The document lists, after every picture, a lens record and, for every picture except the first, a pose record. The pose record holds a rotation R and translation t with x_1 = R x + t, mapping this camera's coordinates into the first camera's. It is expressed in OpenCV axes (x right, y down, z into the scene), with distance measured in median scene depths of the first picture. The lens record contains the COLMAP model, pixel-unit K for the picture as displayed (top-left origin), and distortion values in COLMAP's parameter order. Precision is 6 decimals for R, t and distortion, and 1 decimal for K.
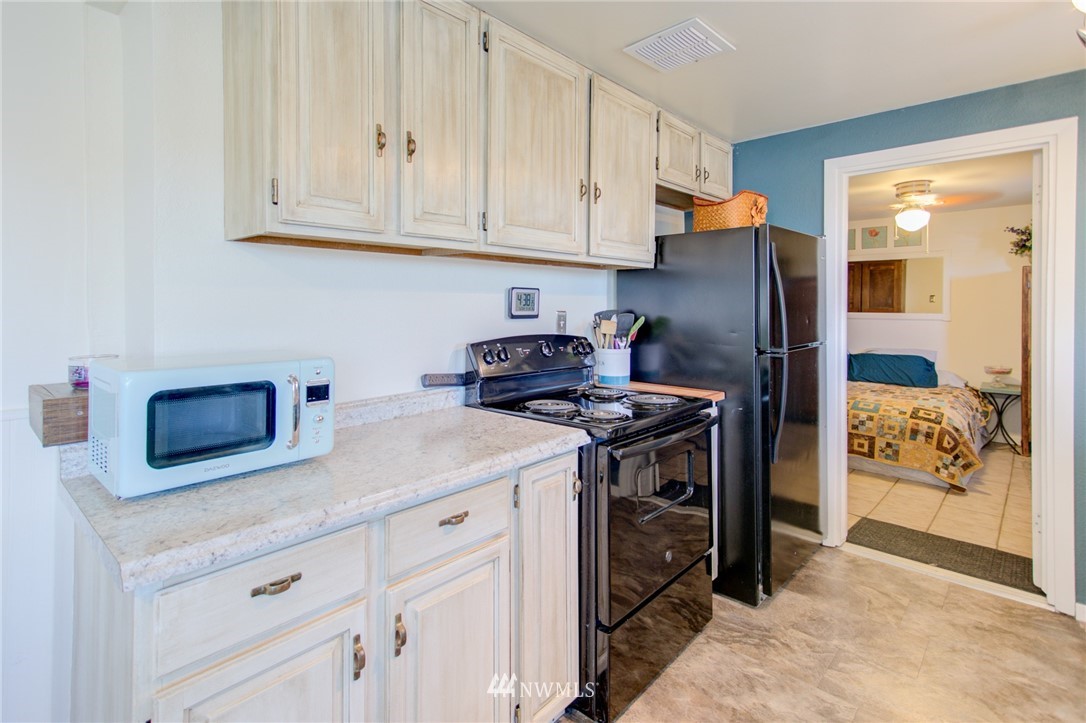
lens RADIAL K [[539.8, 0, 529.6], [0, 539.8, 308.5], [0, 0, 1]] dist [0.024084, 0.001582]
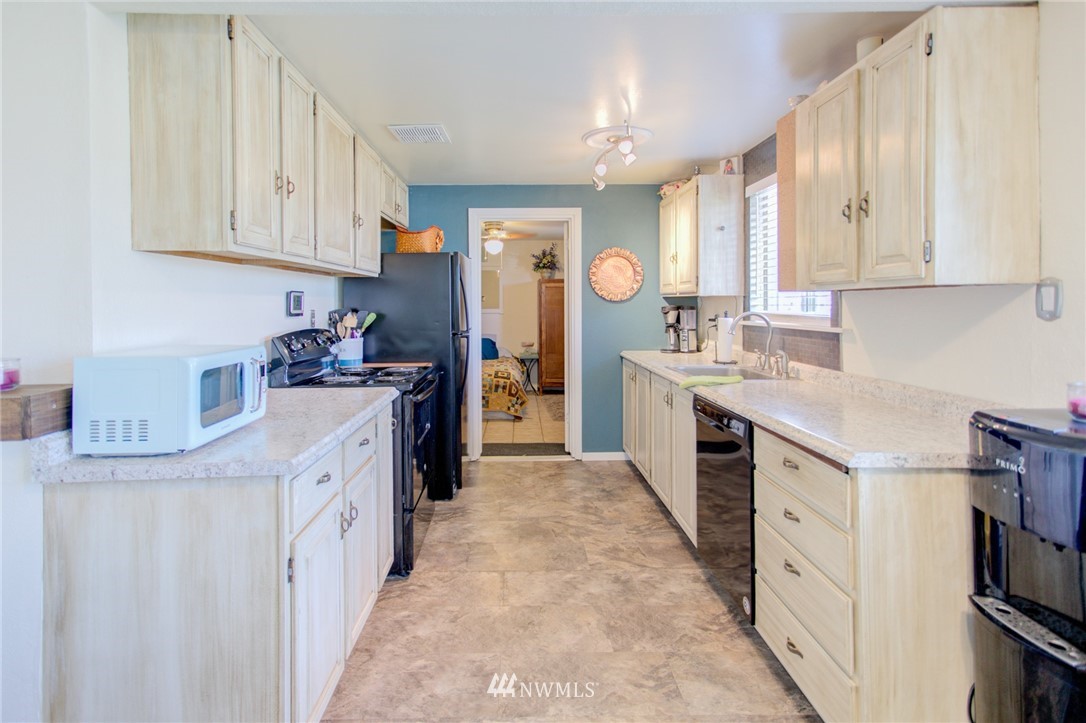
lens RADIAL K [[539.8, 0, 548.2], [0, 539.8, 306.8], [0, 0, 1]] dist [0.024084, 0.001582]
pose [[0.693111, -0.009037, 0.720774, -0.286174], [0.008476, 0.999954, 0.004387, -0.001828], [-0.720781, 0.003069, 0.693156, -0.150273]]
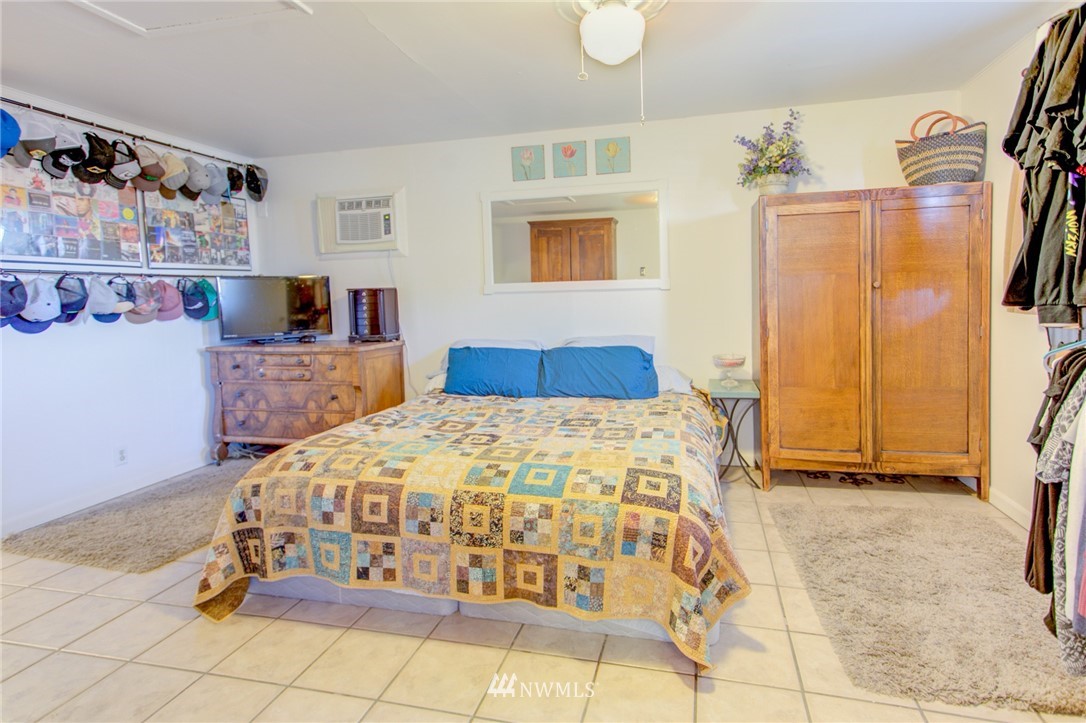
lens RADIAL K [[539.8, 0, 565.2], [0, 539.8, 320.6], [0, 0, 1]] dist [0.024084, 0.001582]
pose [[0.877352, -0.049665, 0.477271, 0.474504], [0.033947, 0.998561, 0.041506, 0.039004], [-0.478646, -0.020213, 0.877775, 0.670246]]
